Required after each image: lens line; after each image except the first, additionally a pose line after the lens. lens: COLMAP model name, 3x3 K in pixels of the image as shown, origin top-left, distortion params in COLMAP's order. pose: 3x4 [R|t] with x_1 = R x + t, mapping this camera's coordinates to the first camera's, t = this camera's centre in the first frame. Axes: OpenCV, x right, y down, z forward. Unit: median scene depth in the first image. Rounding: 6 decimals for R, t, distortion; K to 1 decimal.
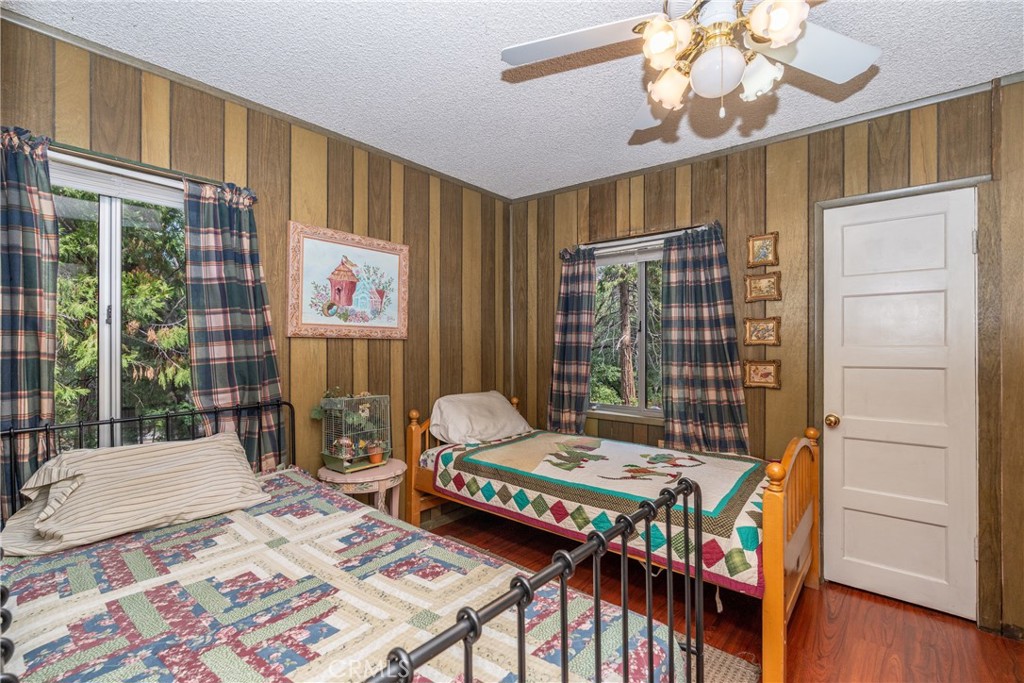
lens RADIAL K [[457.8, 0, 518.5], [0, 457.8, 342.8], [0, 0, 1]] dist [-0.002007, -0.000185]
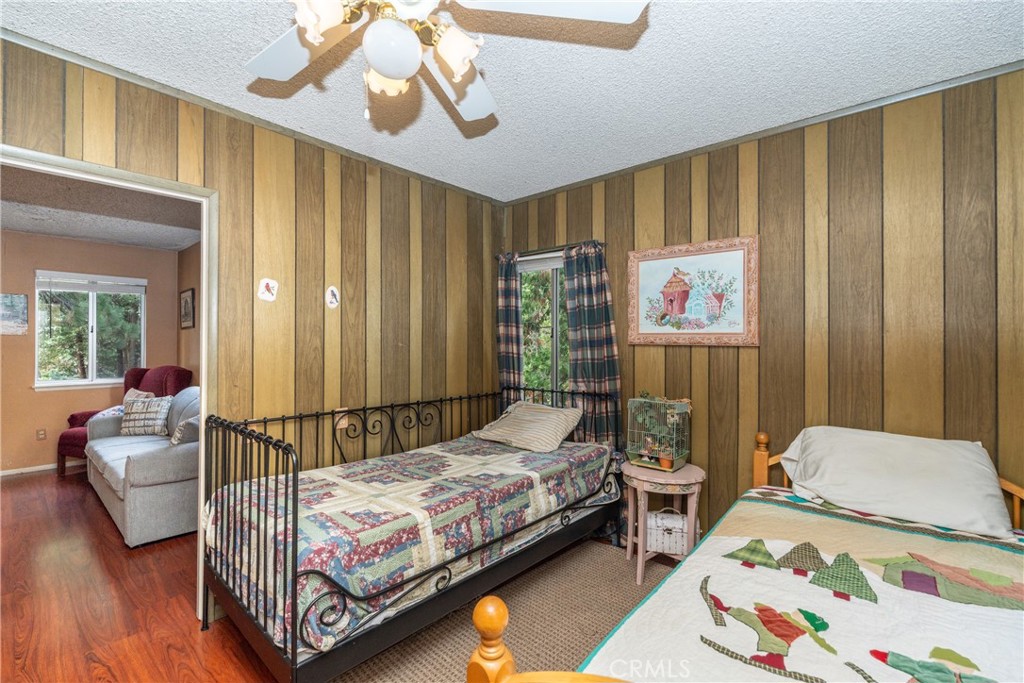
lens RADIAL K [[457.8, 0, 516.0], [0, 457.8, 339.2], [0, 0, 1]] dist [-0.002007, -0.000185]
pose [[-0.036755, -0.008604, -0.999287, 0.720583], [-0.001551, 0.999962, -0.008553, -0.015426], [0.999323, 0.001235, -0.036767, 0.699239]]
